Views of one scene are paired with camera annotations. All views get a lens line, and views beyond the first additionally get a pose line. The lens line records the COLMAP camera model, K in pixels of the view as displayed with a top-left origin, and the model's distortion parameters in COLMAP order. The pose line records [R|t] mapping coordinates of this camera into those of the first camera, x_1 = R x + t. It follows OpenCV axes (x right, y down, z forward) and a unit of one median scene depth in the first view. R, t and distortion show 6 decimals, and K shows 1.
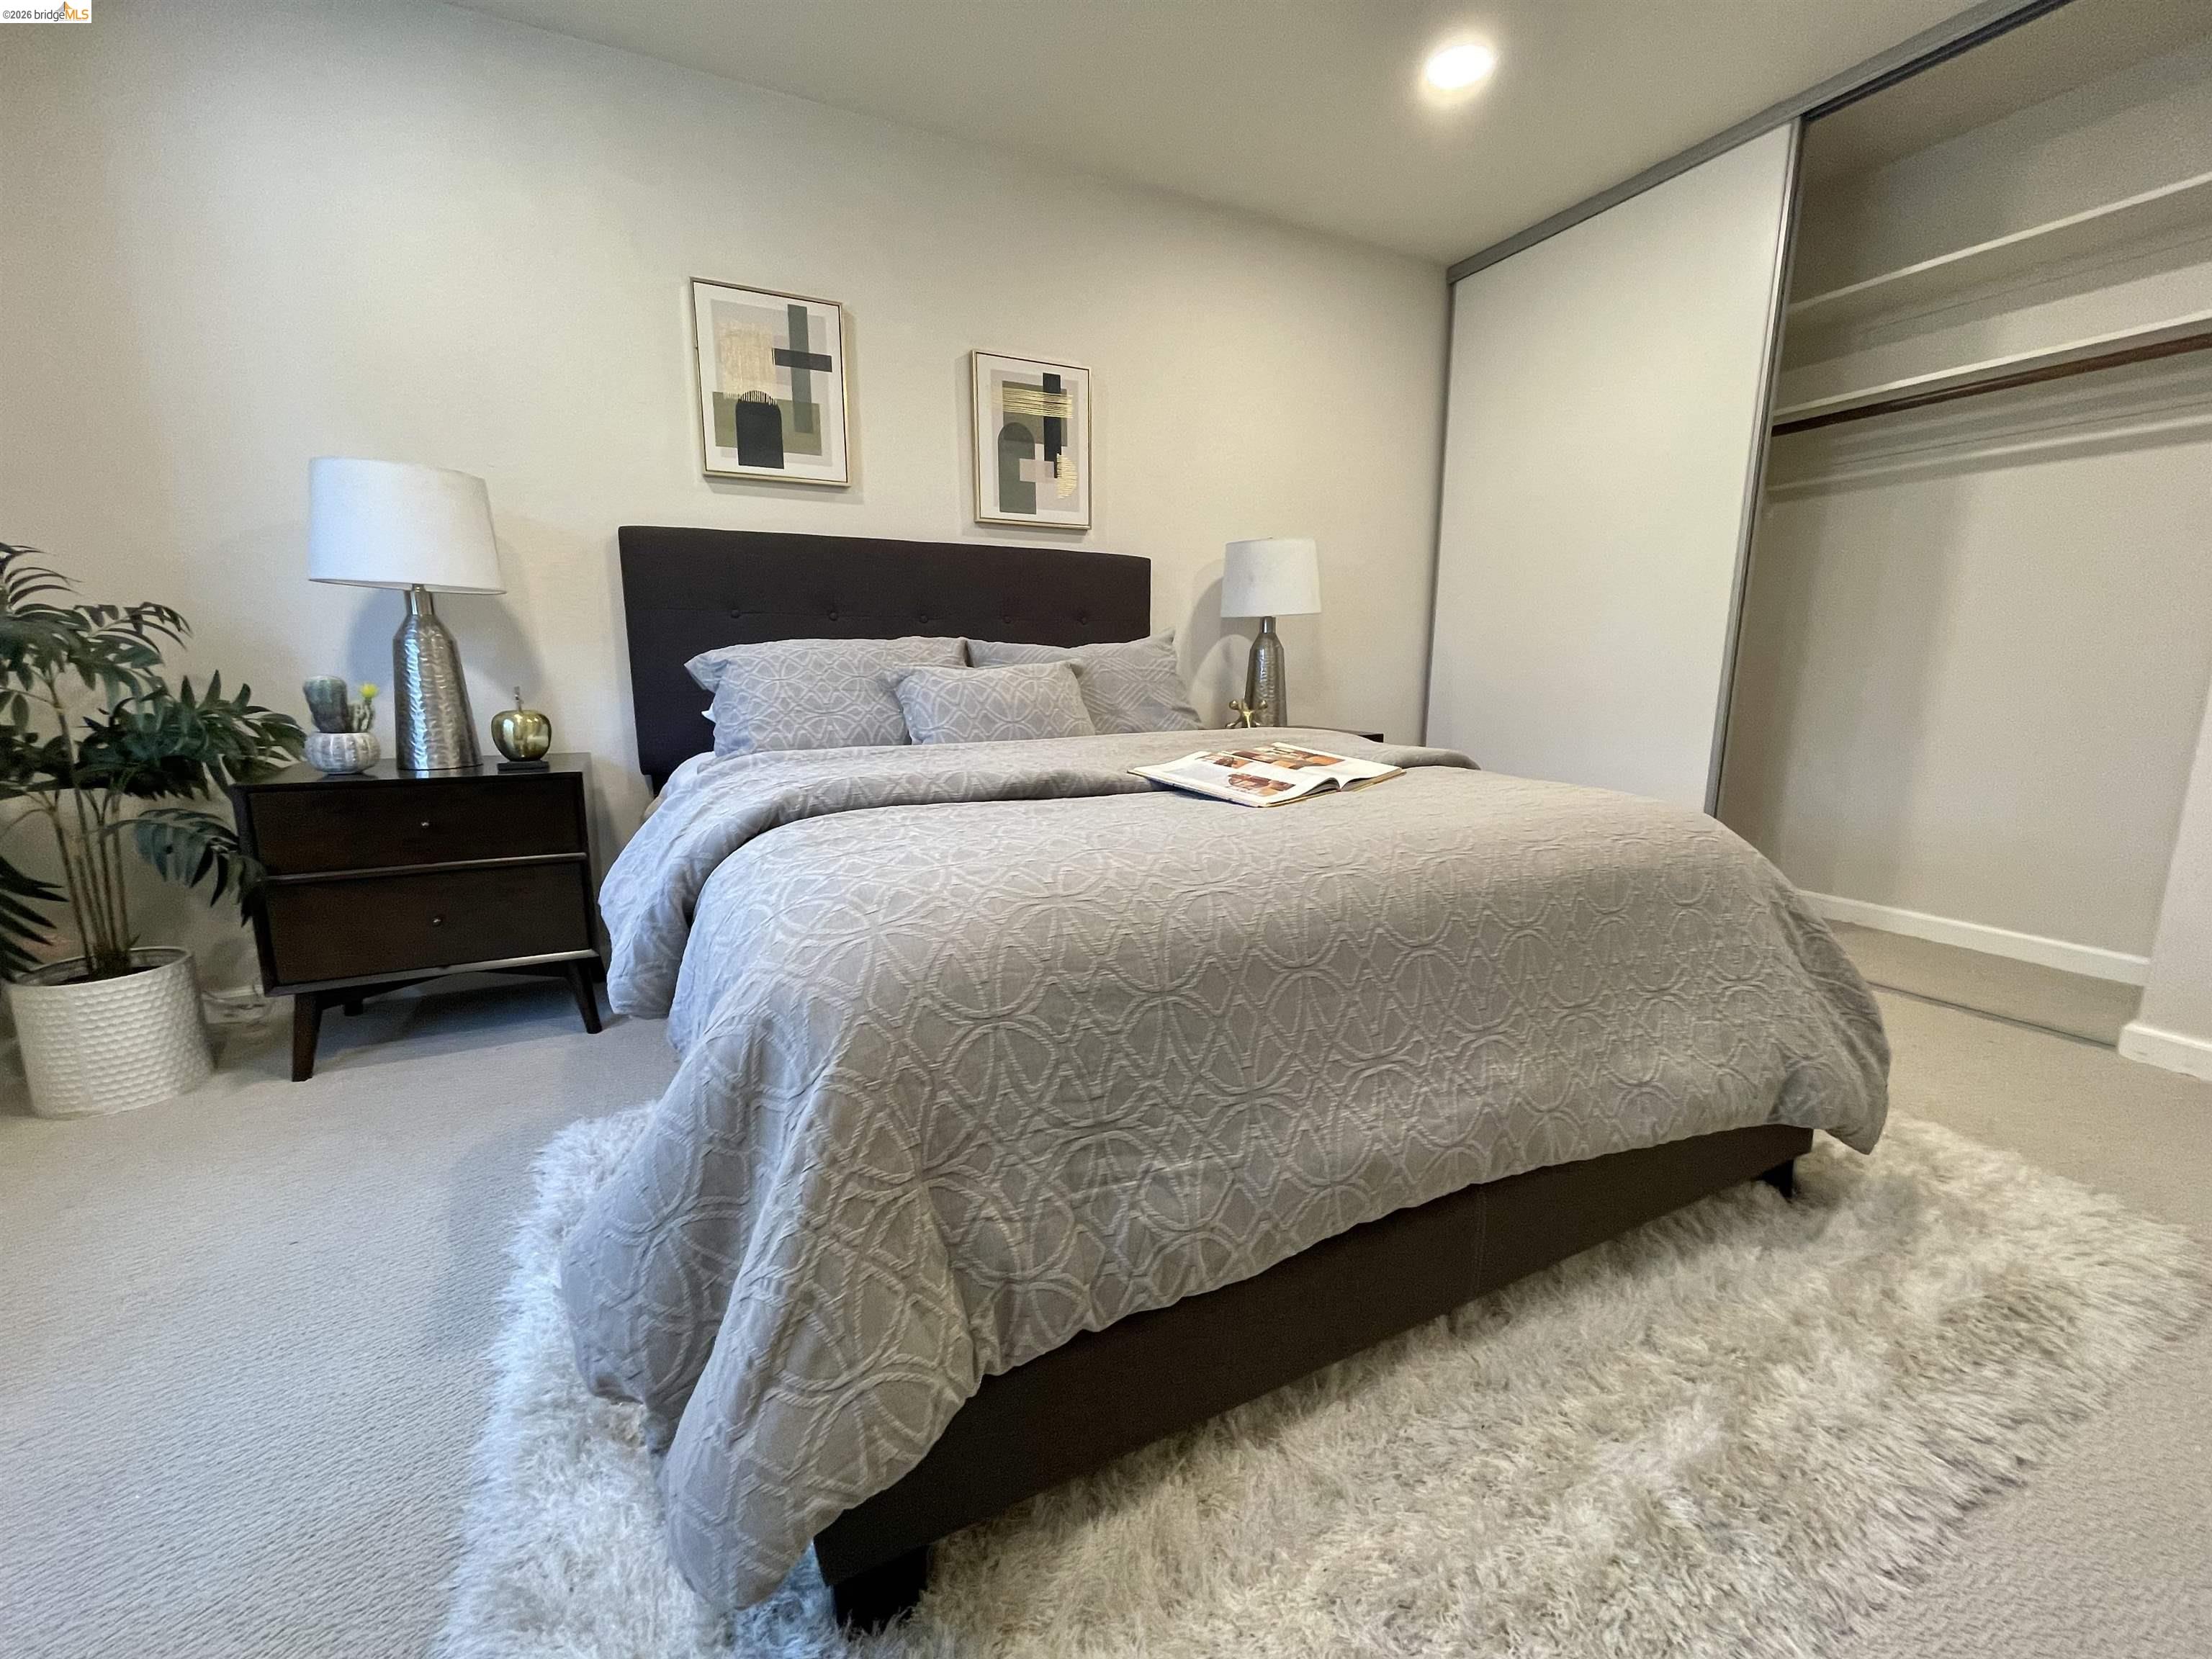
lens RADIAL K [[896.9, 0, 1103.0], [0, 896.9, 826.0], [0, 0, 1]] dist [0.000004, -0.000018]
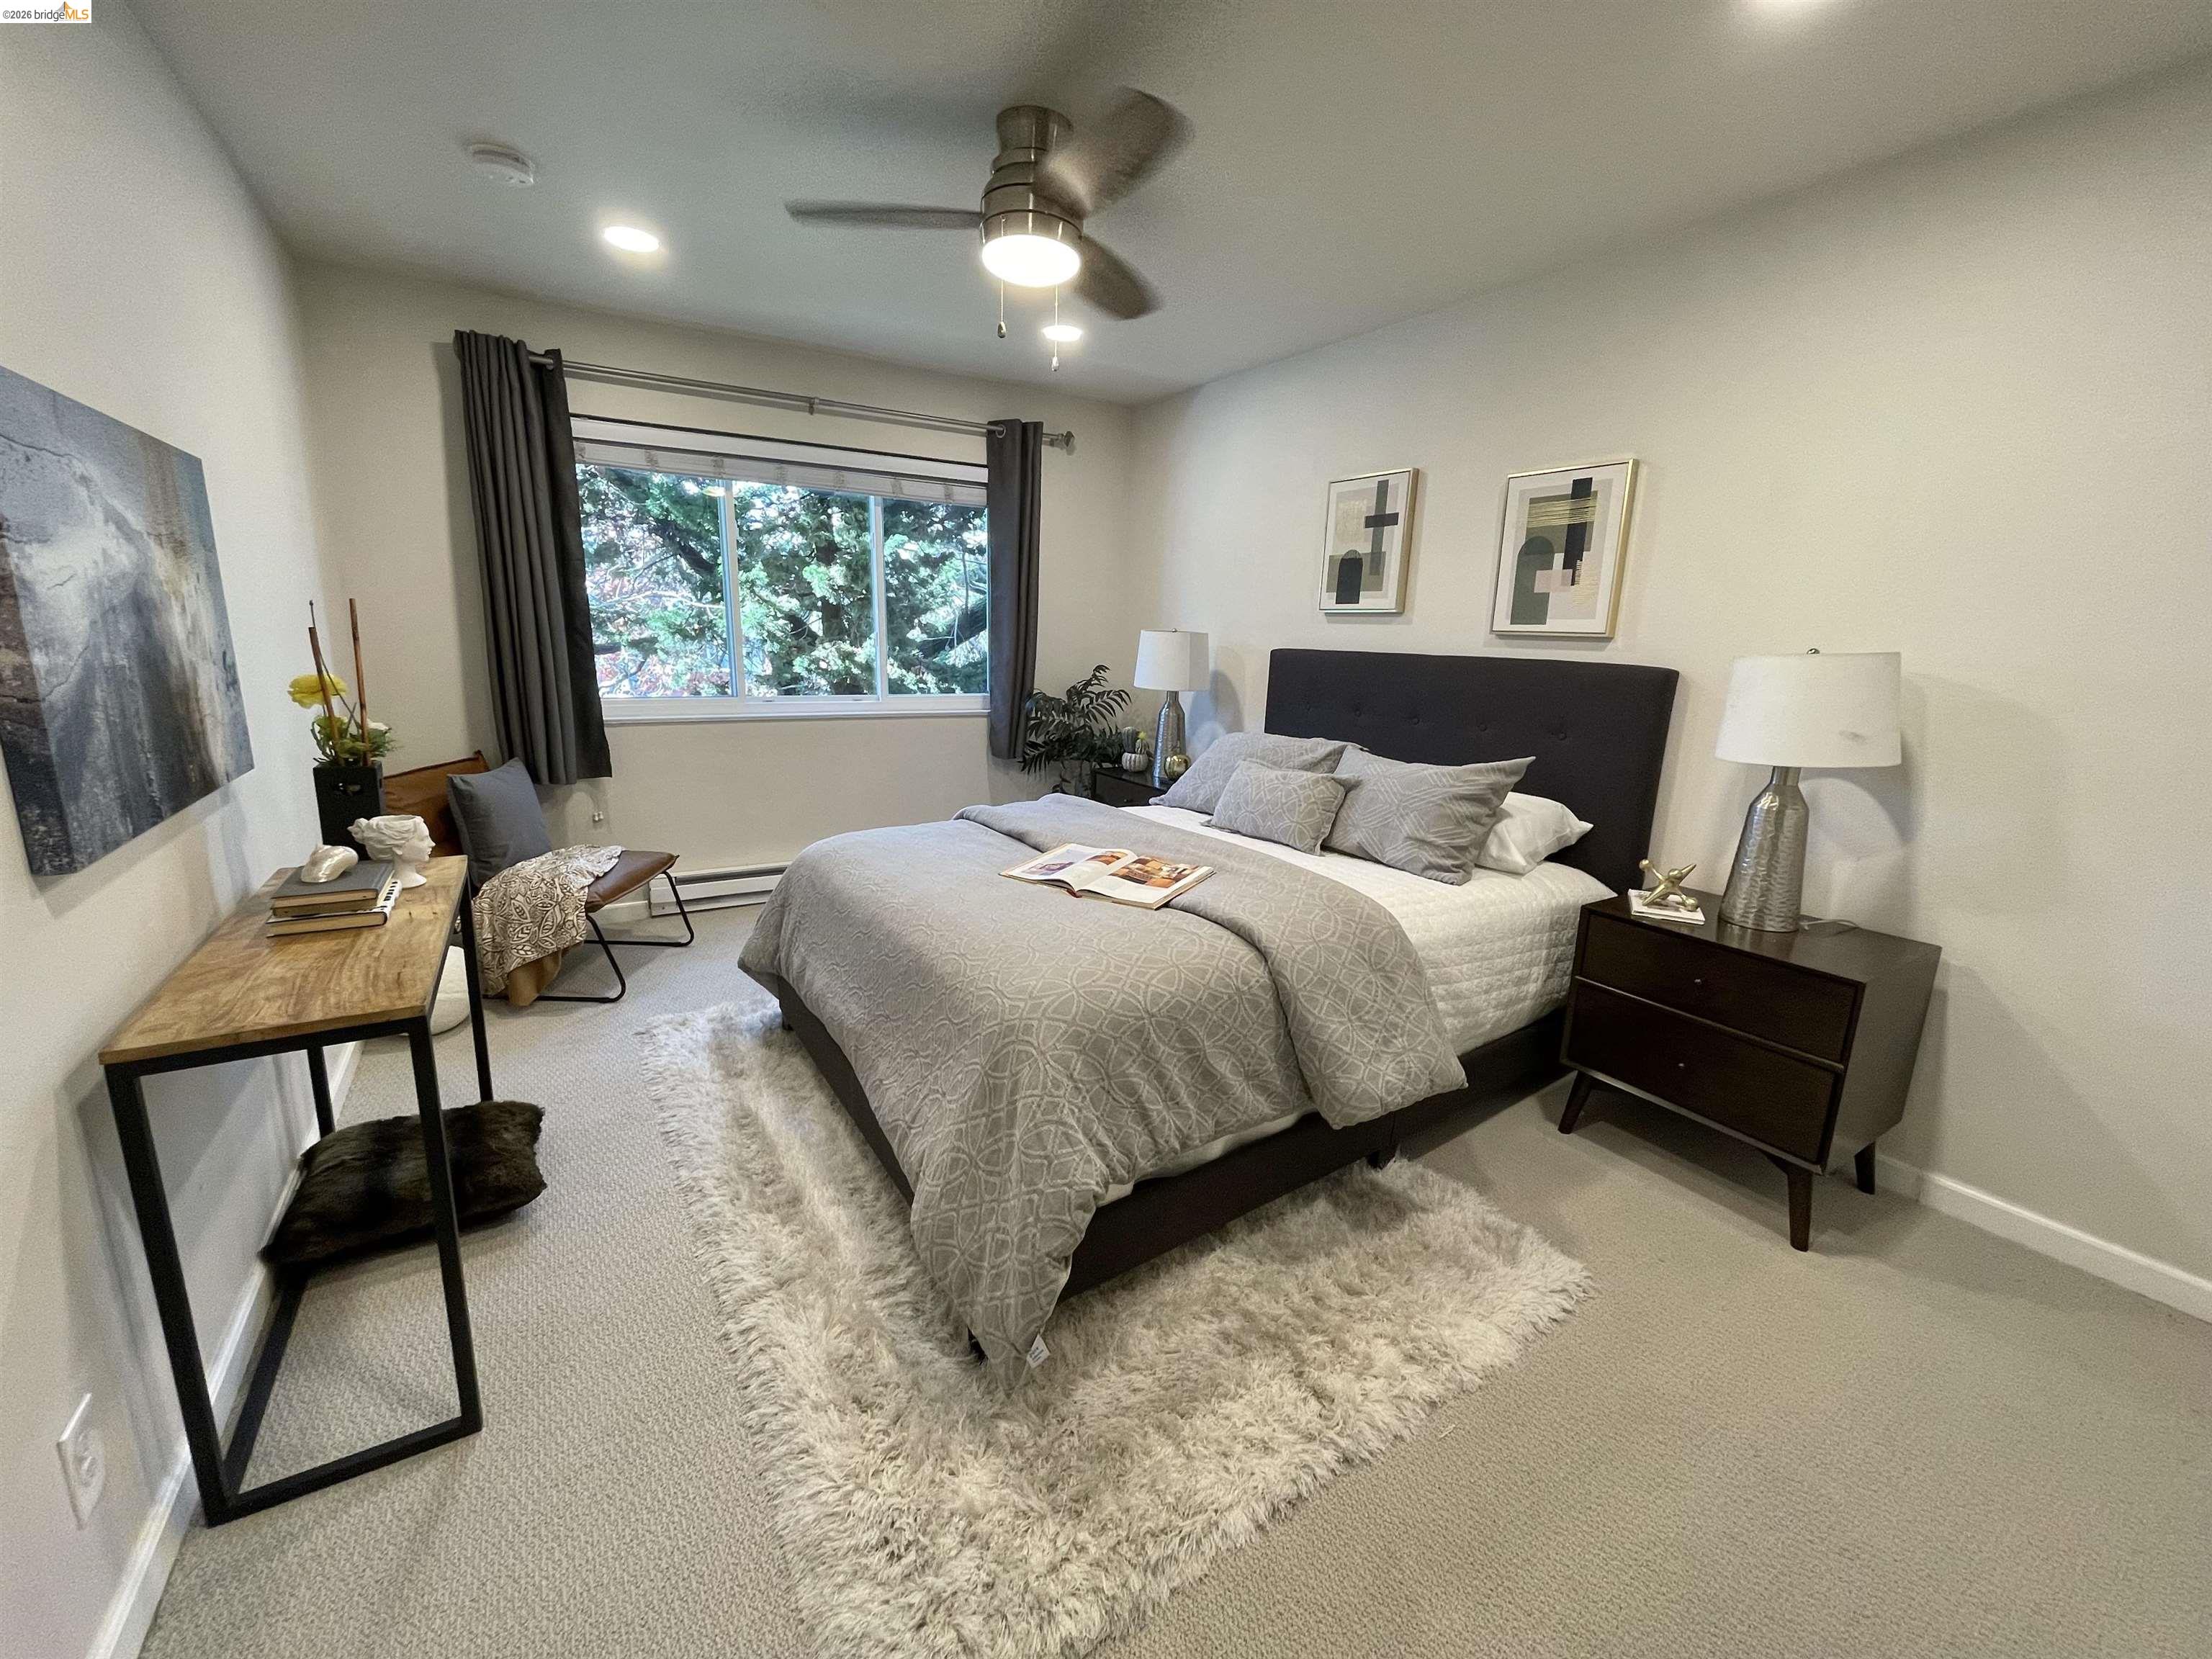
lens RADIAL K [[896.9, 0, 1103.9], [0, 896.9, 829.3], [0, 0, 1]] dist [0.000004, -0.000018]
pose [[0.127264, 0.208443, -0.969719, 0.871963], [-0.222687, 0.958715, 0.176852, -0.204676], [0.966548, 0.193437, 0.168428, 0.424930]]
